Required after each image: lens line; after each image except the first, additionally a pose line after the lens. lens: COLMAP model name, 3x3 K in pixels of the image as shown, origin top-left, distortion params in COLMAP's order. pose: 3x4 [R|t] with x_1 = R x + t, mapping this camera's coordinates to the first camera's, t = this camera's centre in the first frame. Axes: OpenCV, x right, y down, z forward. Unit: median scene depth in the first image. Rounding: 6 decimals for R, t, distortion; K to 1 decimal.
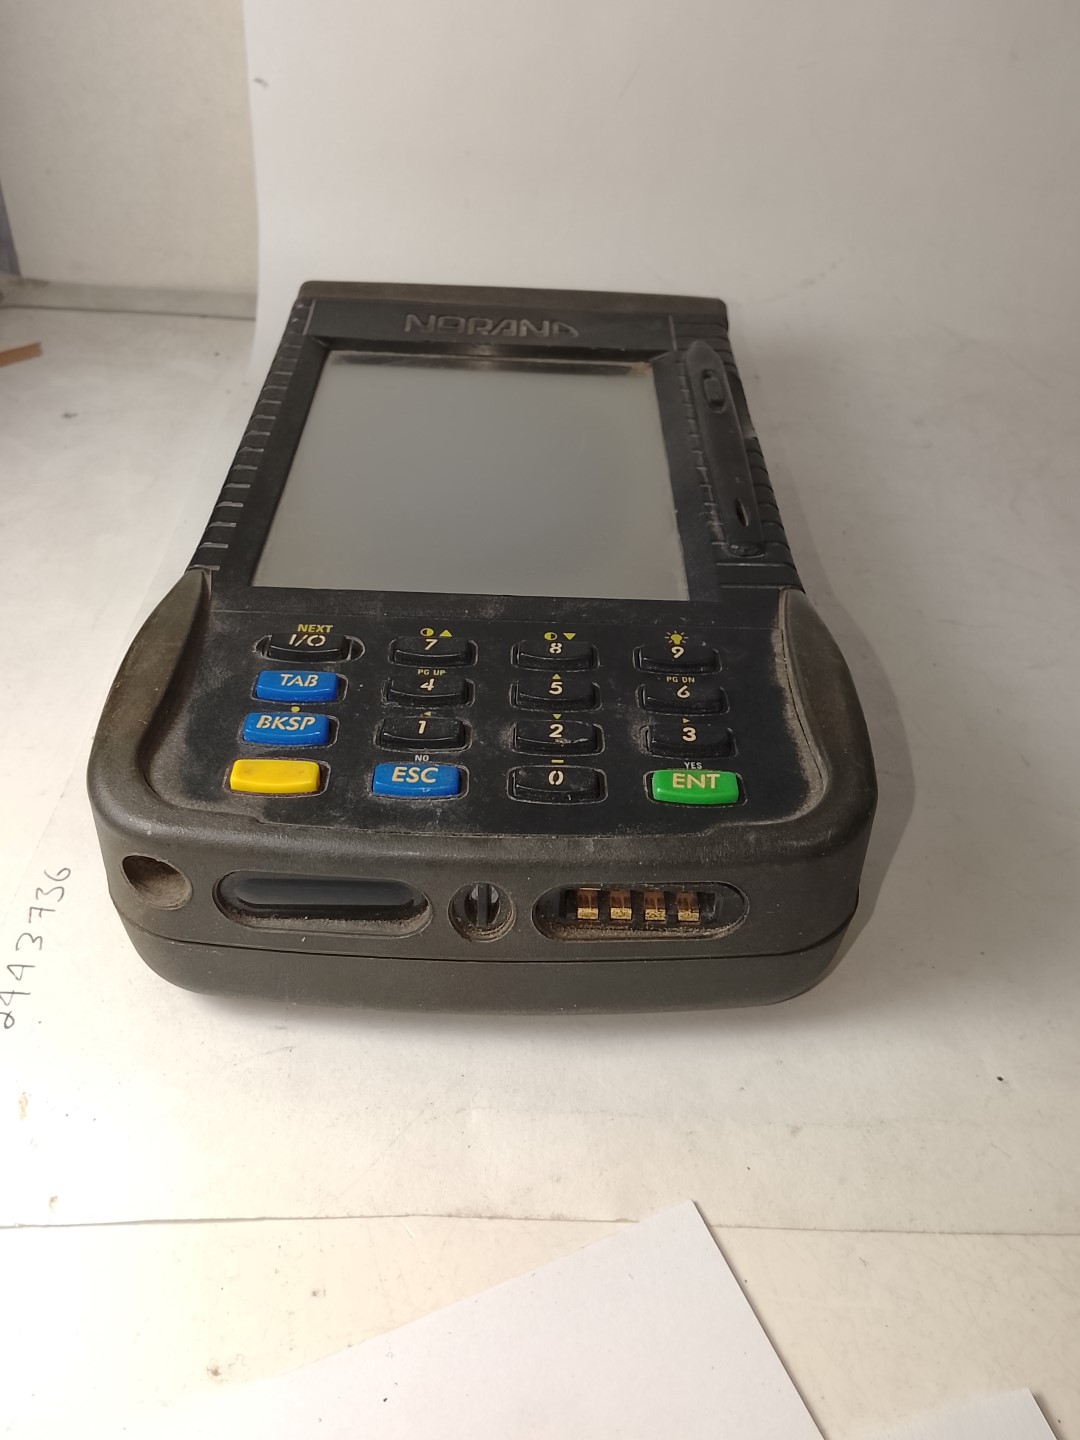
lens RADIAL K [[1141.3, 0, 533.7], [0, 1141.3, 717.0], [0, 0, 1]] dist [0.120085, -0.197272]
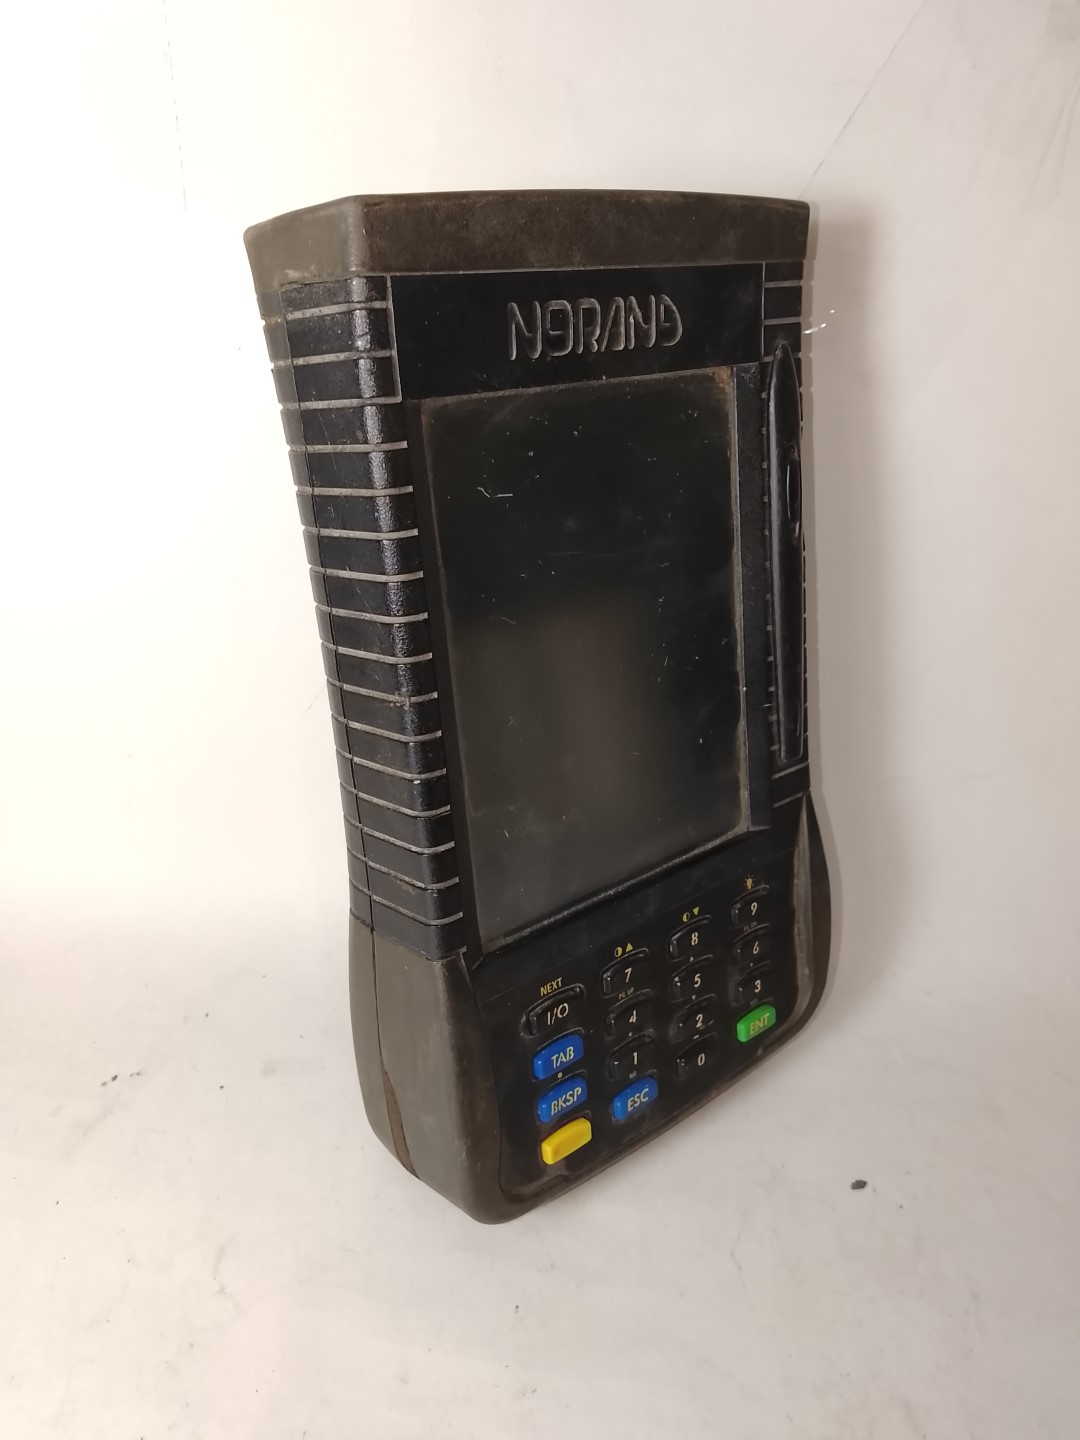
lens RADIAL K [[1141.3, 0, 533.7], [0, 1141.3, 717.0], [0, 0, 1]] dist [0.120085, -0.197272]
pose [[0.792465, -0.251388, 0.555701, -0.870294], [-0.392228, 0.487675, 0.779956, -1.243944], [-0.467072, -0.836049, 0.287864, 0.966001]]
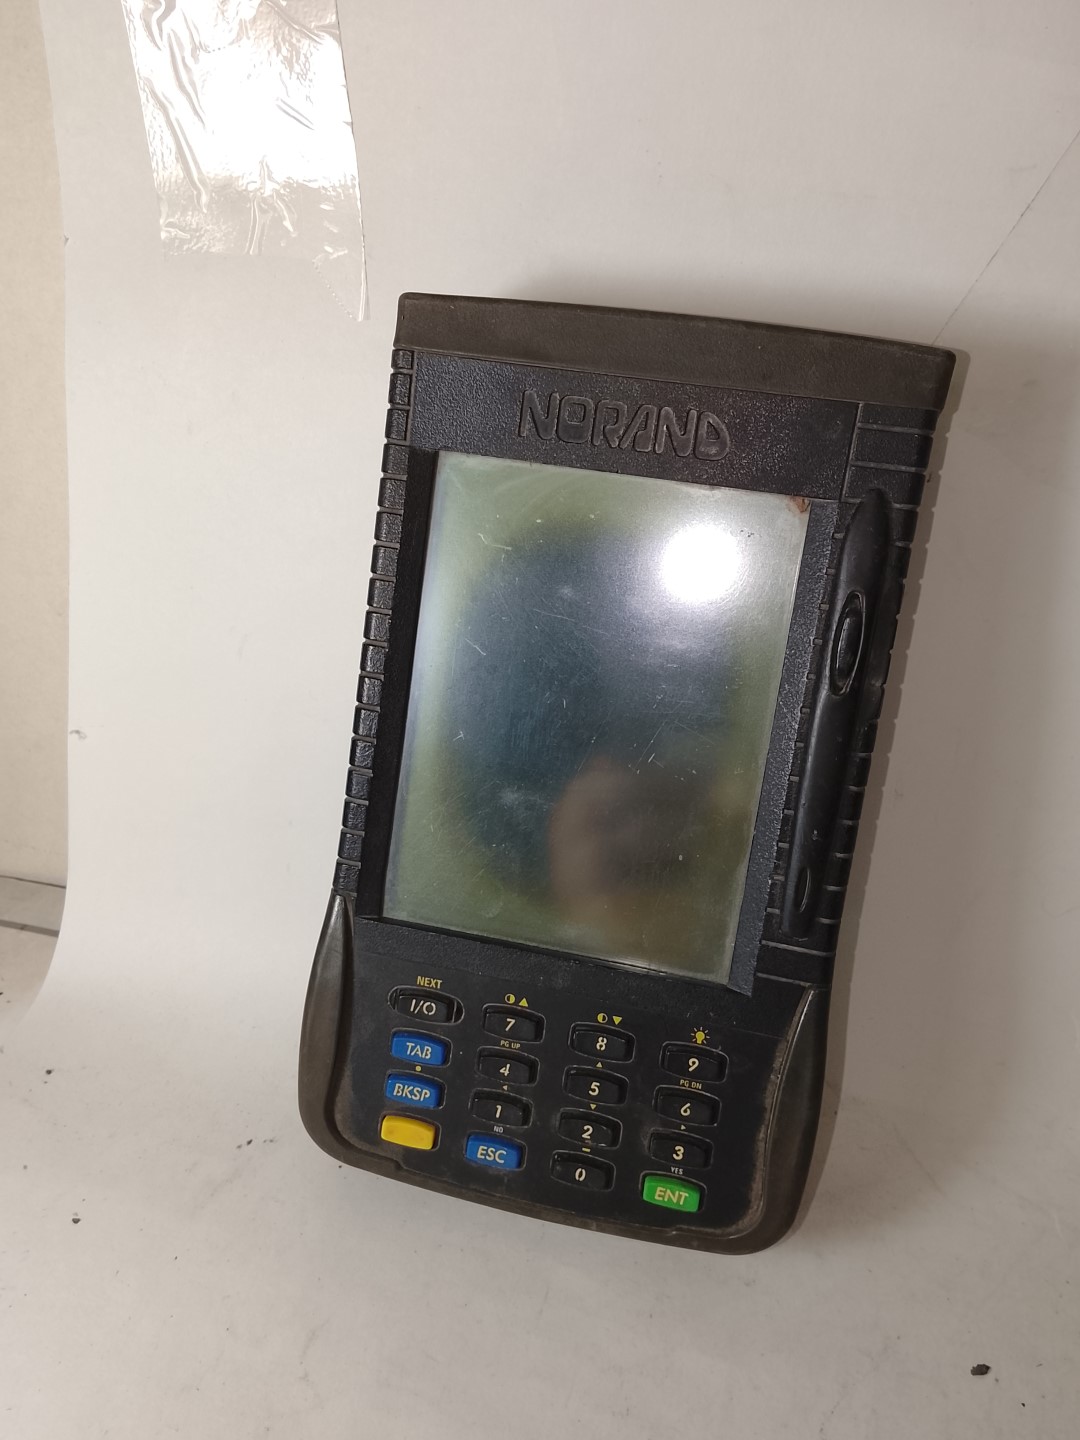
lens RADIAL K [[1141.3, 0, 533.7], [0, 1141.3, 717.0], [0, 0, 1]] dist [0.120085, -0.197272]
pose [[0.967854, 0.160675, -0.193502, 0.148412], [0.075197, 0.549304, 0.832232, -1.461900], [0.240010, -0.820030, 0.519564, 0.629608]]
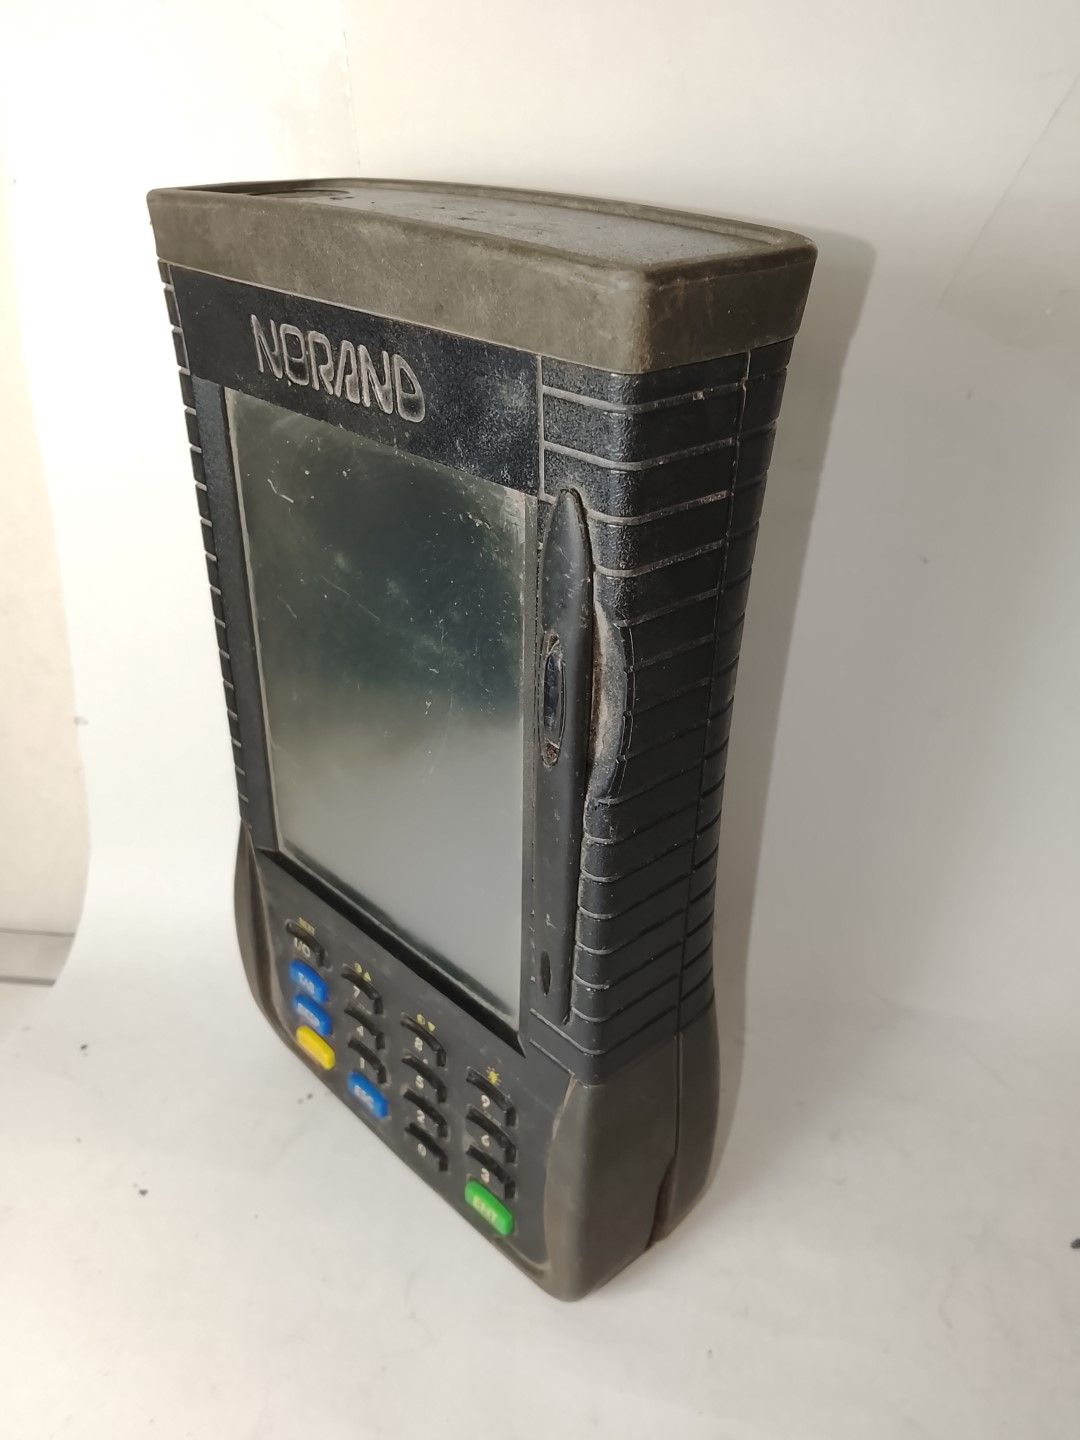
lens RADIAL K [[1141.3, 0, 533.7], [0, 1141.3, 717.0], [0, 0, 1]] dist [0.120085, -0.197272]
pose [[0.674566, 0.367901, -0.640008, 0.807366], [0.547954, 0.331420, 0.768054, -1.114328], [0.494679, -0.868798, 0.021972, 1.411389]]
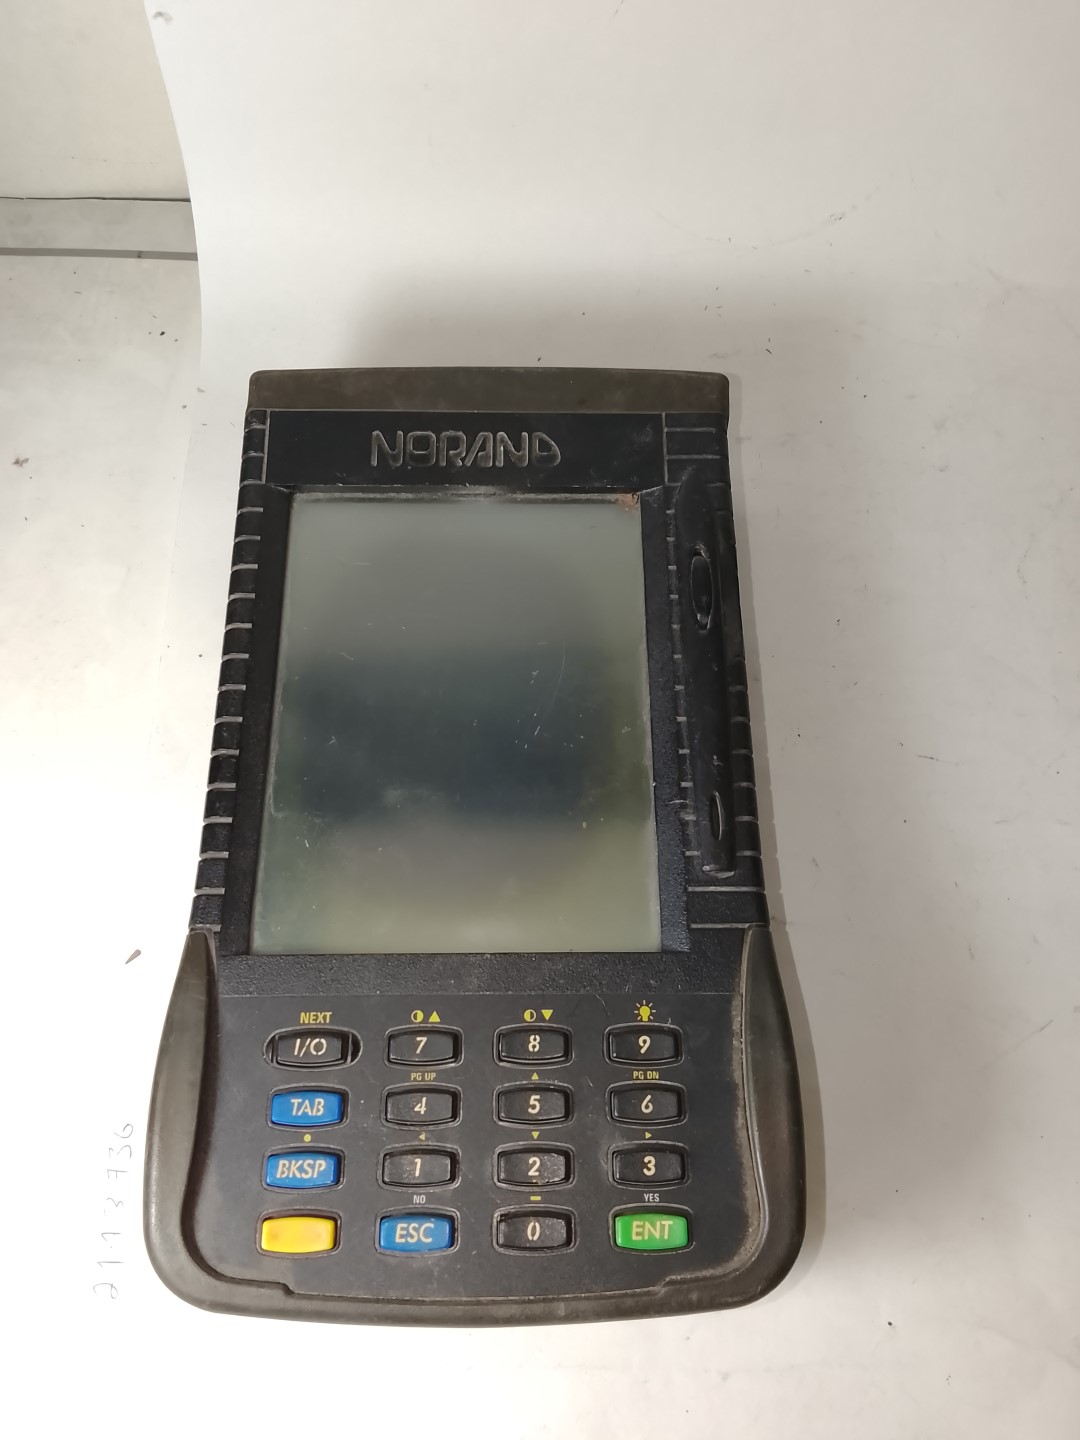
lens RADIAL K [[1141.3, 0, 533.7], [0, 1141.3, 717.0], [0, 0, 1]] dist [0.120085, -0.197272]
pose [[0.999493, -0.021823, -0.023180, 0.054468], [0.029814, 0.896970, 0.441085, -0.881388], [0.011166, -0.441553, 0.897166, 0.145844]]
